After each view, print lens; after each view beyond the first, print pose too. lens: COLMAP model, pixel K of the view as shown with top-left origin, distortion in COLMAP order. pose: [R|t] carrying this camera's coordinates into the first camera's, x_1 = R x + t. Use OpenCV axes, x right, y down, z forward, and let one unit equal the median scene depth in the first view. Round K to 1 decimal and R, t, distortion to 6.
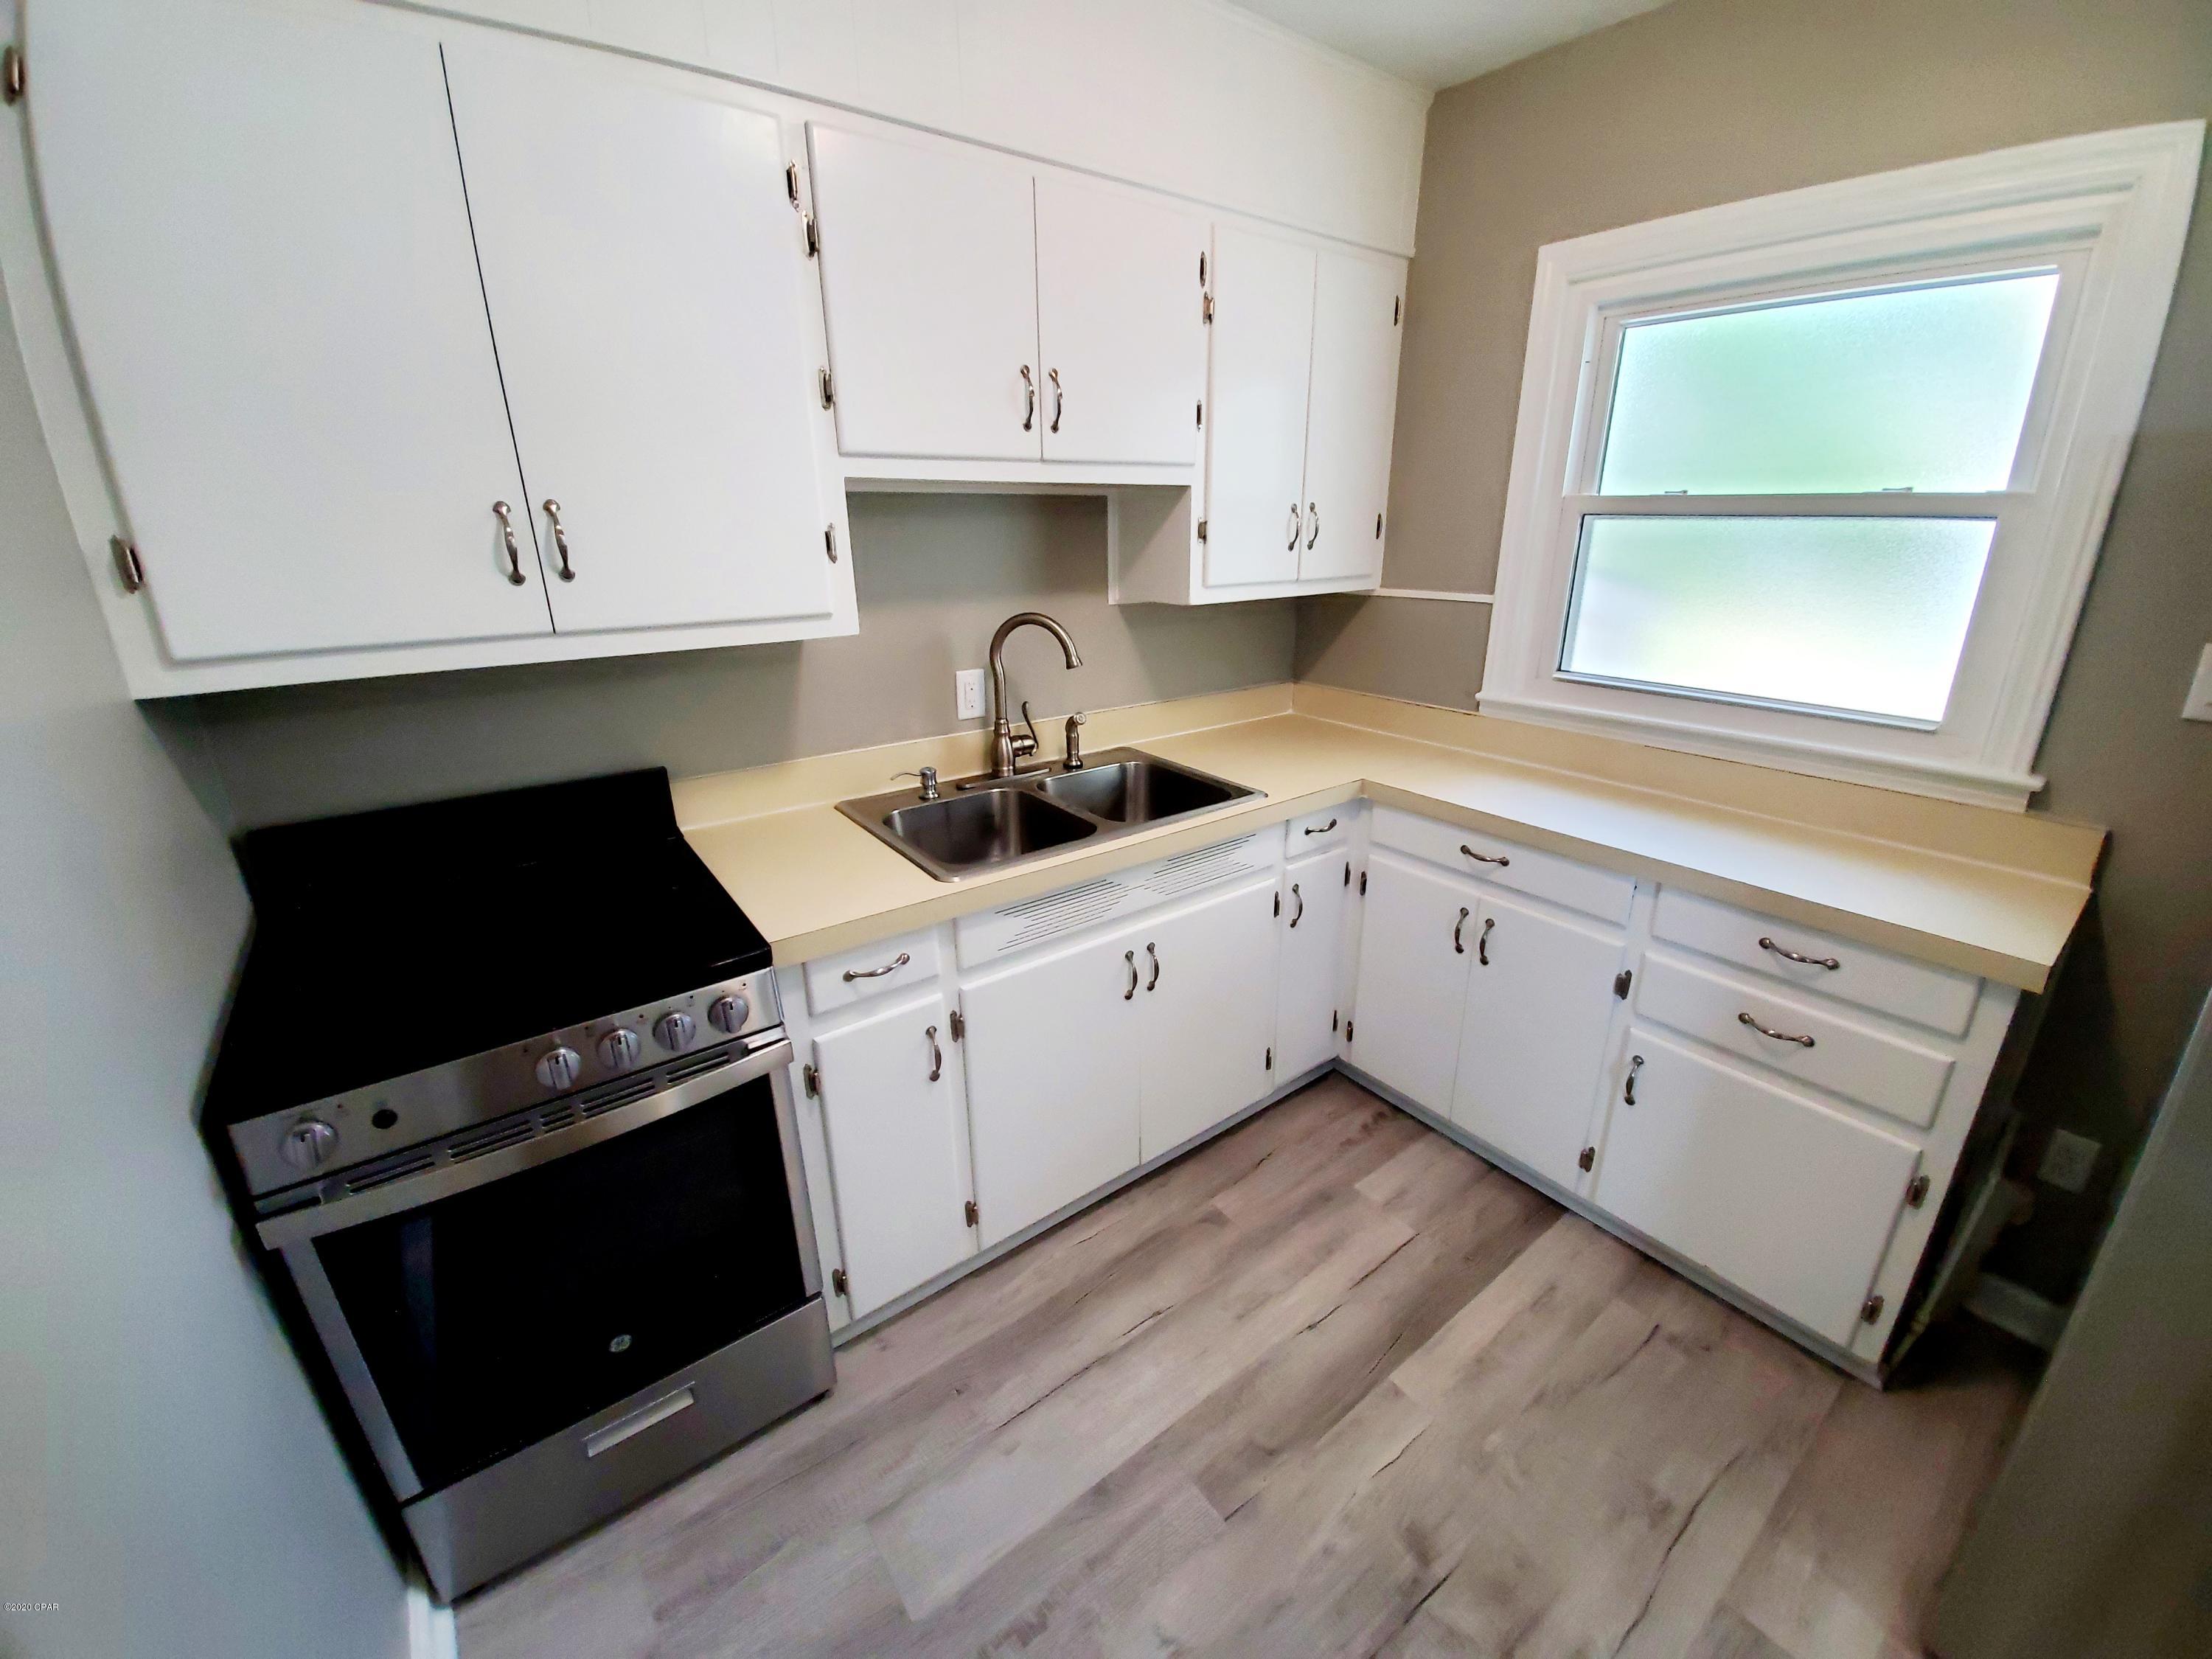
lens RADIAL K [[877.4, 0, 1107.3], [0, 877.4, 811.9], [0, 0, 1]] dist [-0.001491, -0.010902]
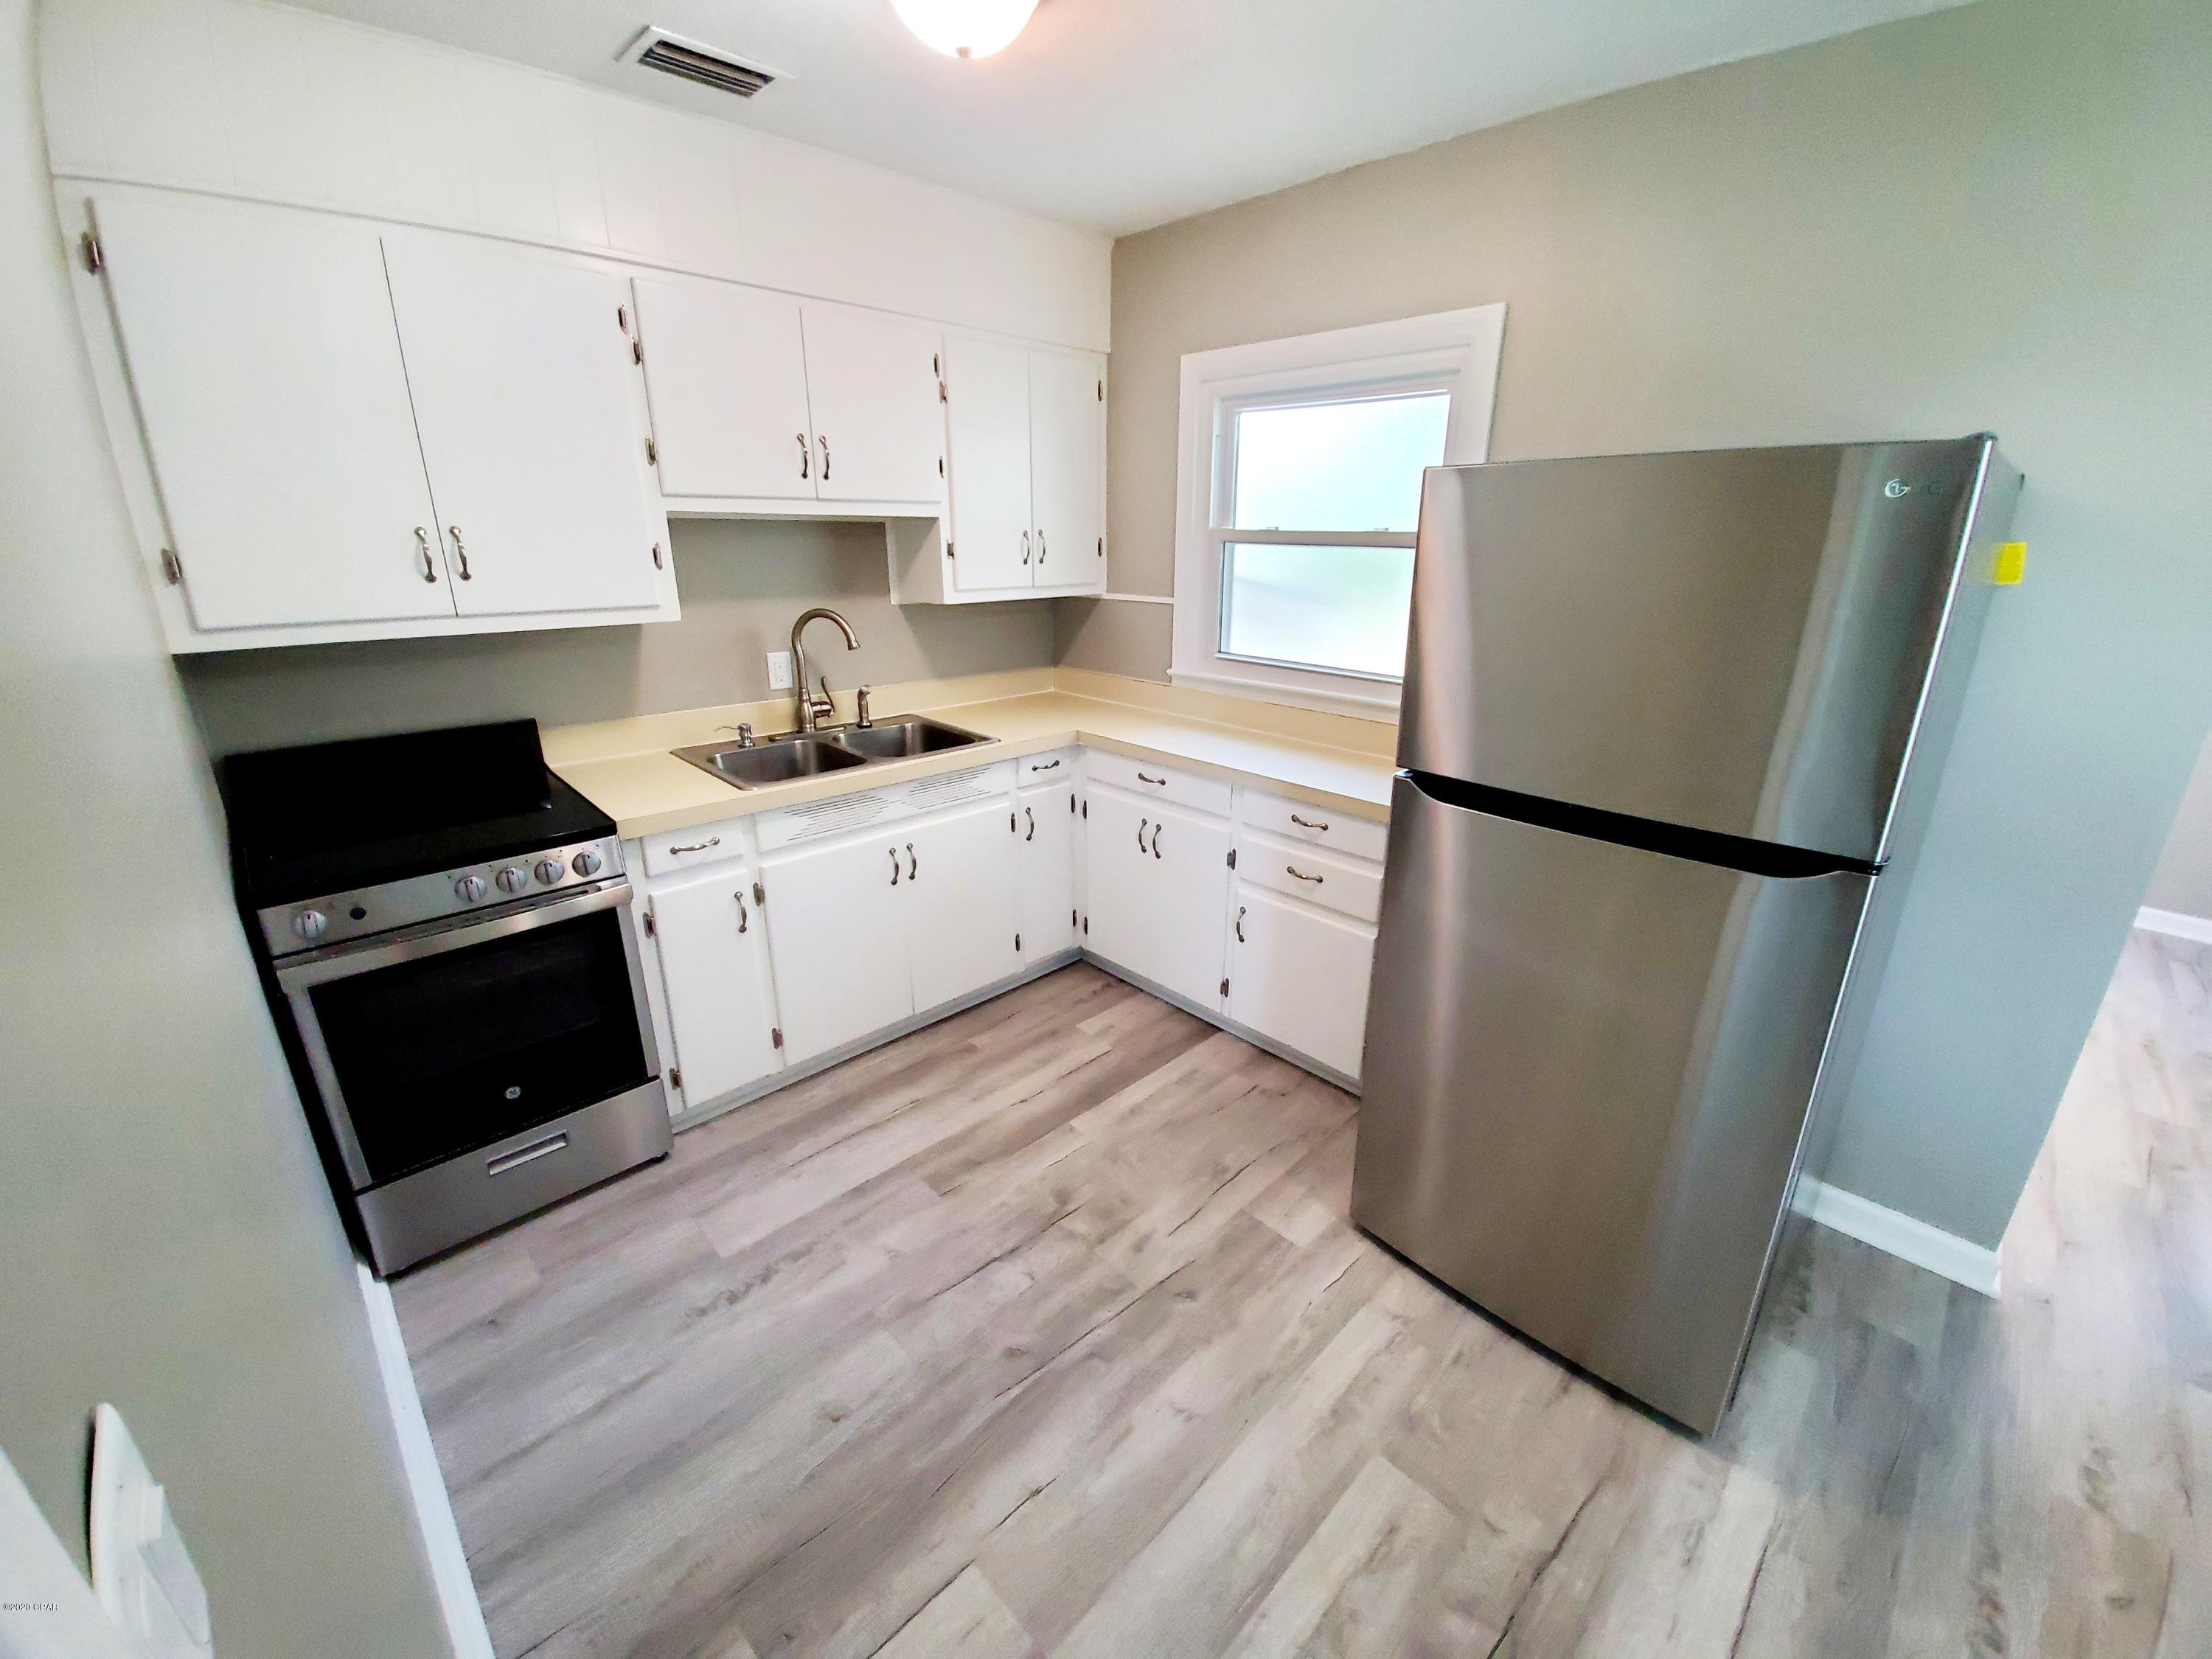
lens RADIAL K [[877.4, 0, 1111.2], [0, 877.4, 812.1], [0, 0, 1]] dist [-0.001491, -0.010902]
pose [[0.991443, -0.025084, 0.128109, 0.196031], [0.026943, 0.999555, -0.012795, 0.129769], [-0.127731, 0.016137, 0.991678, -0.440215]]
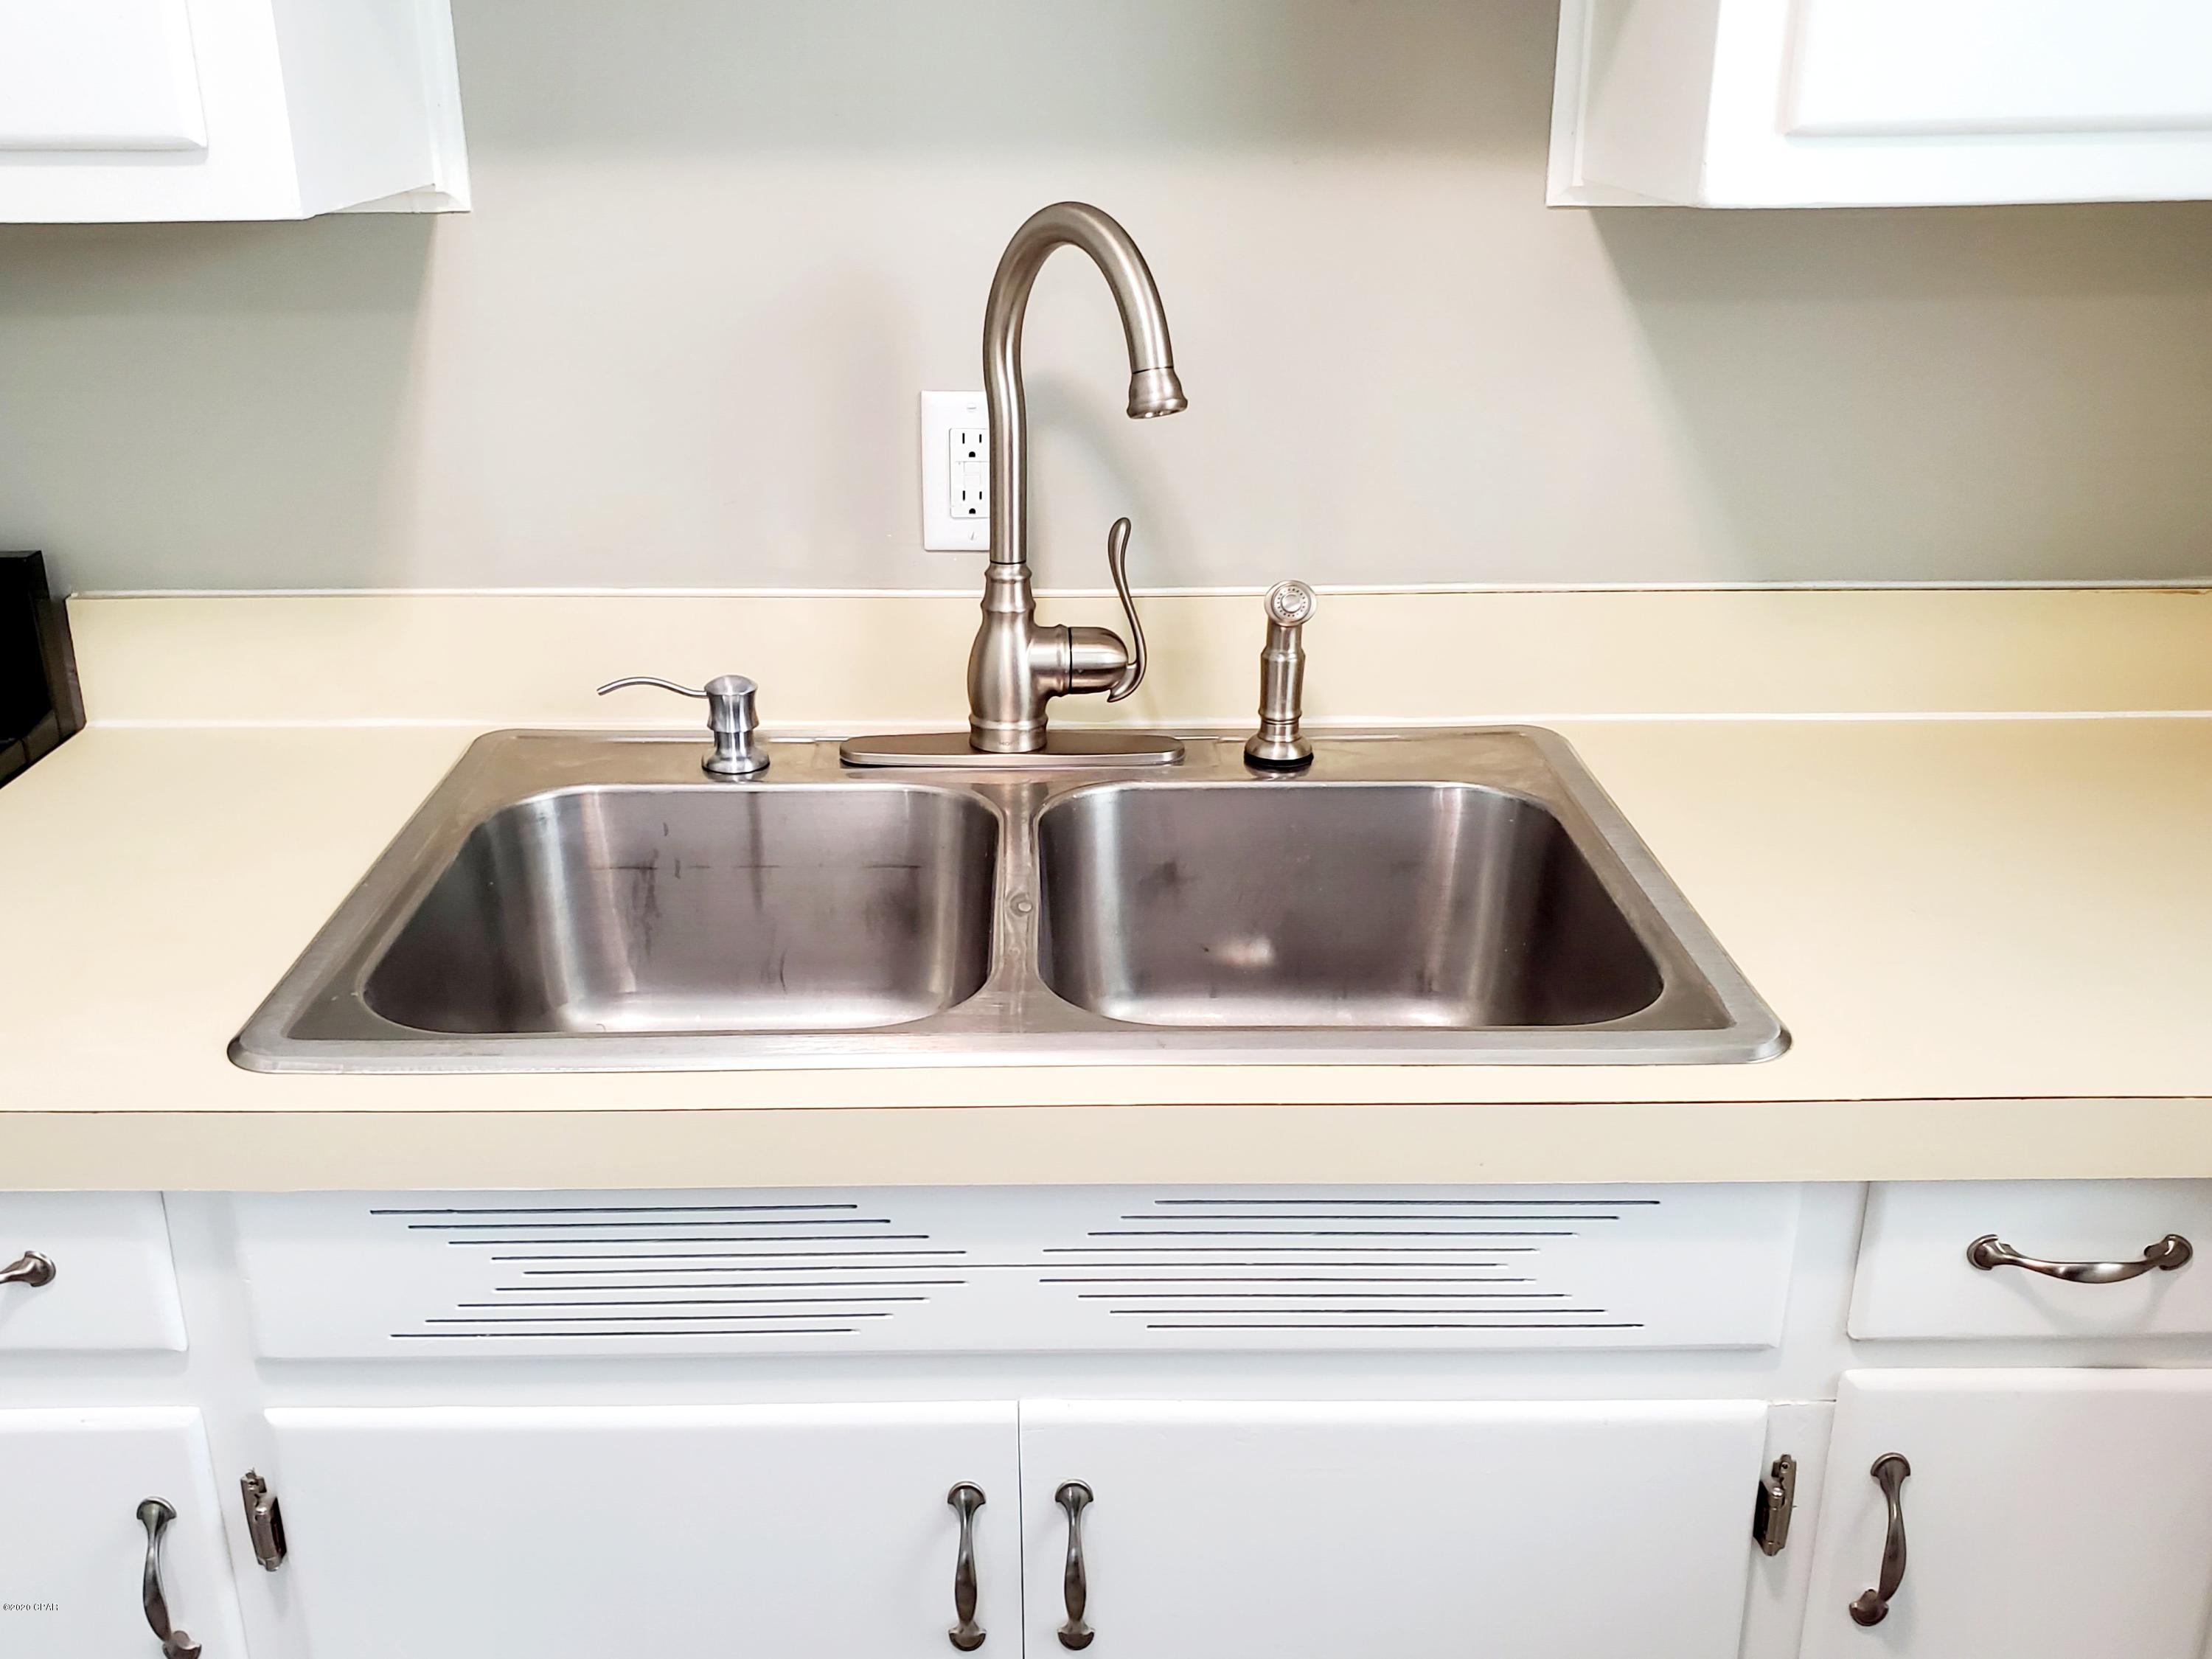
lens RADIAL K [[2017.5, 0, 1046.1], [0, 2017.5, 841.5], [0, 0, 1]] dist [-0.000270, -0.000296]
pose [[0.799175, 0.214645, -0.561468, 0.350278], [-0.189529, 0.976405, 0.103503, -0.100891], [0.570437, 0.023697, 0.821000, 0.514008]]
